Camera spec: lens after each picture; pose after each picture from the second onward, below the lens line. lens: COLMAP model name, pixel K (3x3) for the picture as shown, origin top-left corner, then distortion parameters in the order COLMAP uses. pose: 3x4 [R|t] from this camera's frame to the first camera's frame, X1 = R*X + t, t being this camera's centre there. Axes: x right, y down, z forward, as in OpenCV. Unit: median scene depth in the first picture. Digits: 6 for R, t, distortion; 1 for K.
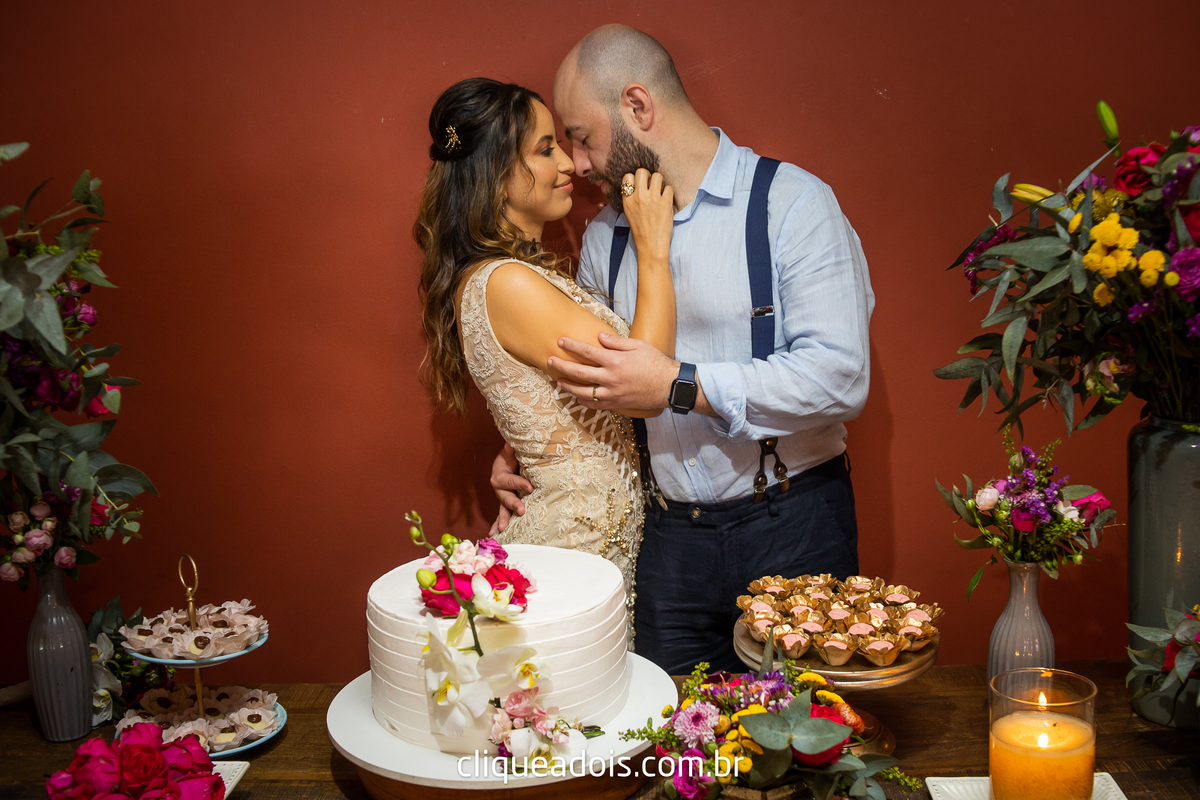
lens RADIAL K [[1249.4, 0, 600.0], [0, 1249.4, 400.0], [0, 0, 1]] dist [-0.107274, 0.002432]
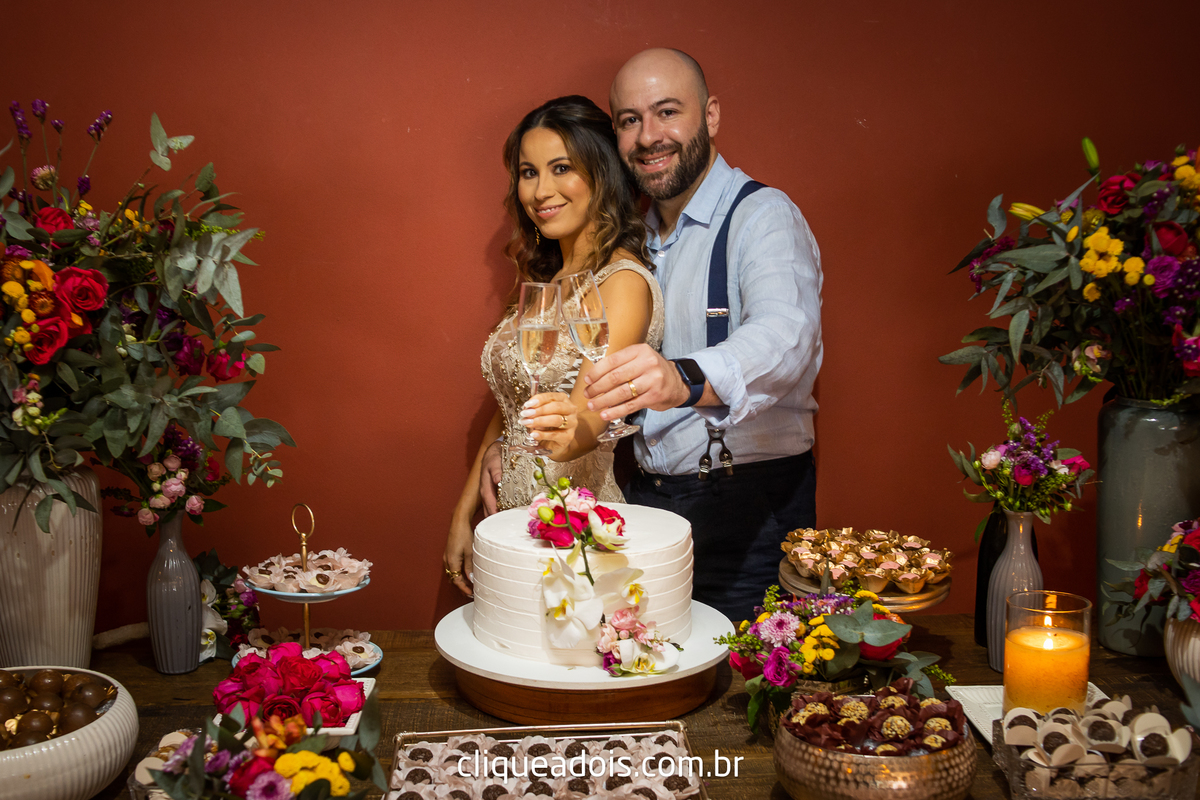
lens RADIAL K [[1243.0, 0, 639.2], [0, 1243.0, 403.5], [0, 0, 1]] dist [-0.109619, 0.017840]
pose [[0.994800, 0.017793, 0.100279, -0.158607], [-0.016654, 0.999787, -0.012187, 0.046482], [-0.100475, 0.010453, 0.994885, -0.176760]]
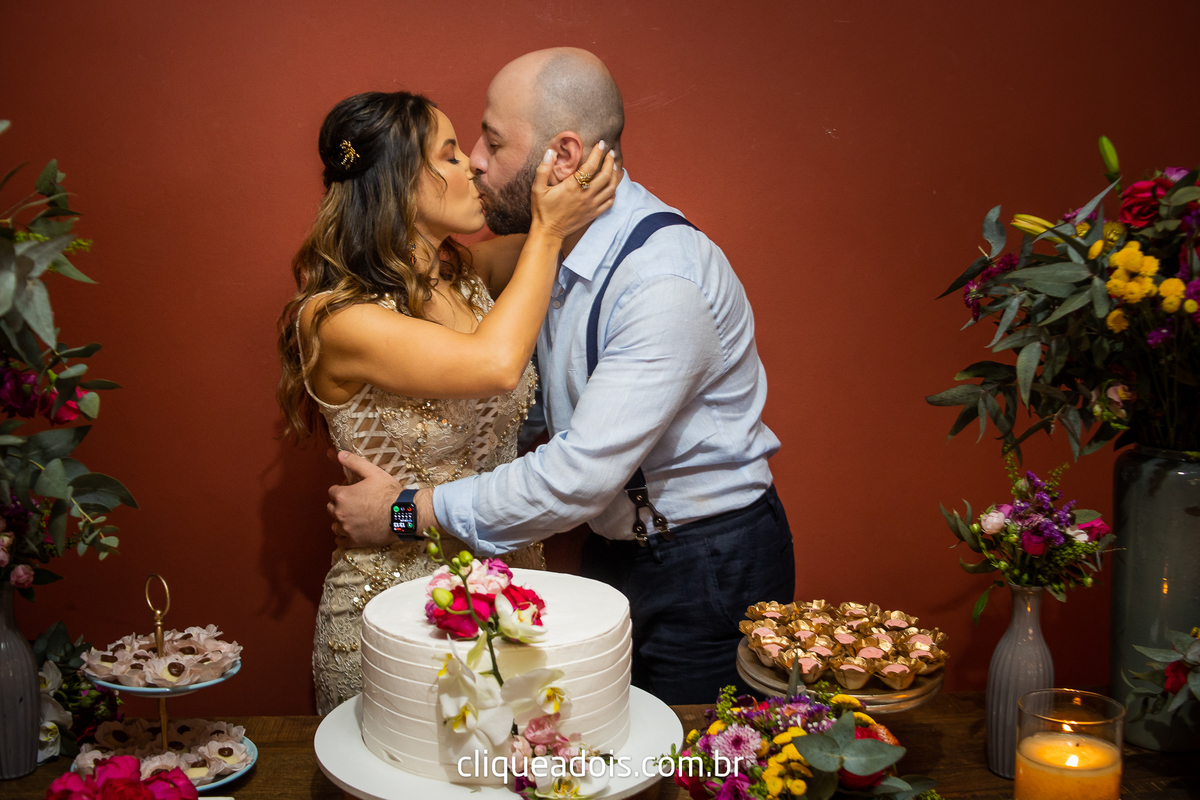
lens RADIAL K [[1243.0, 0, 639.2], [0, 1243.0, 403.5], [0, 0, 1]] dist [-0.109619, 0.017840]
pose [[0.991291, 0.023255, 0.129618, -0.107817], [-0.019043, 0.999253, -0.033638, 0.022753], [-0.130303, 0.030876, 0.990993, 0.042339]]
